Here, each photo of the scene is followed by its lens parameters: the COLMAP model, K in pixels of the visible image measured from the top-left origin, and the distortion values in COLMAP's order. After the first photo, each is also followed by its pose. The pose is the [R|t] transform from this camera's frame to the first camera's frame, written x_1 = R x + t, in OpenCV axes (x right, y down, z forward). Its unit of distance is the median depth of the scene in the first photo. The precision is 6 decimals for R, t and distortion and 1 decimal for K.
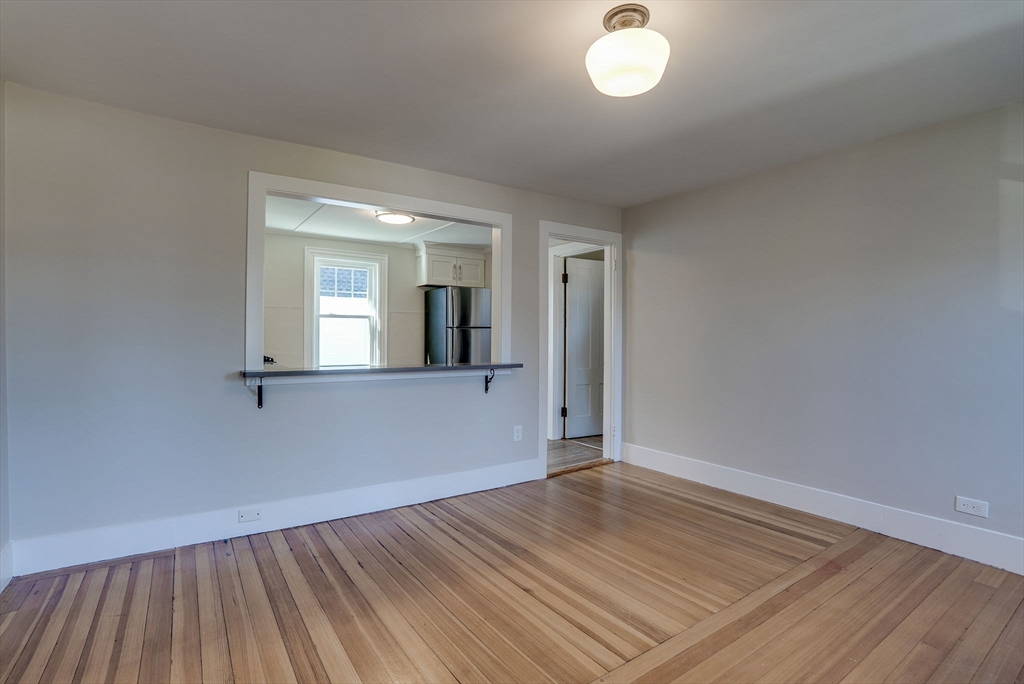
lens RADIAL K [[478.1, 0, 503.9], [0, 478.1, 338.6], [0, 0, 1]] dist [-0.068647, 0.024758]
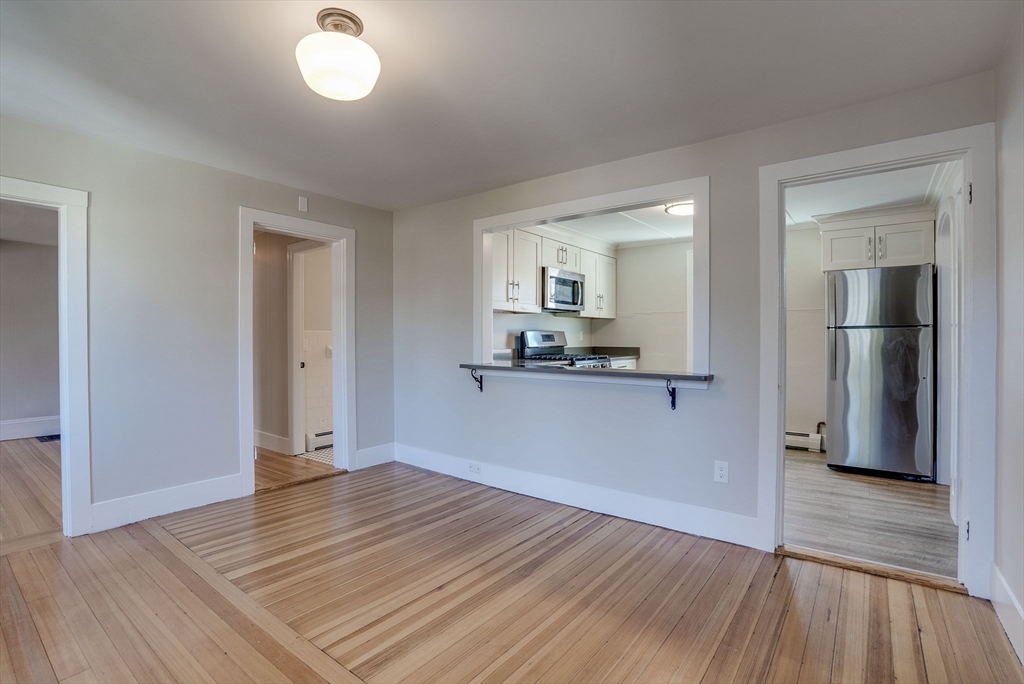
lens RADIAL K [[482.7, 0, 516.0], [0, 482.7, 340.3], [0, 0, 1]] dist [-0.065772, 0.027790]
pose [[0.331869, -0.000557, -0.943325, 0.780226], [-0.006876, 0.999972, -0.003010, 0.002762], [0.943300, 0.007485, 0.331856, 0.591196]]
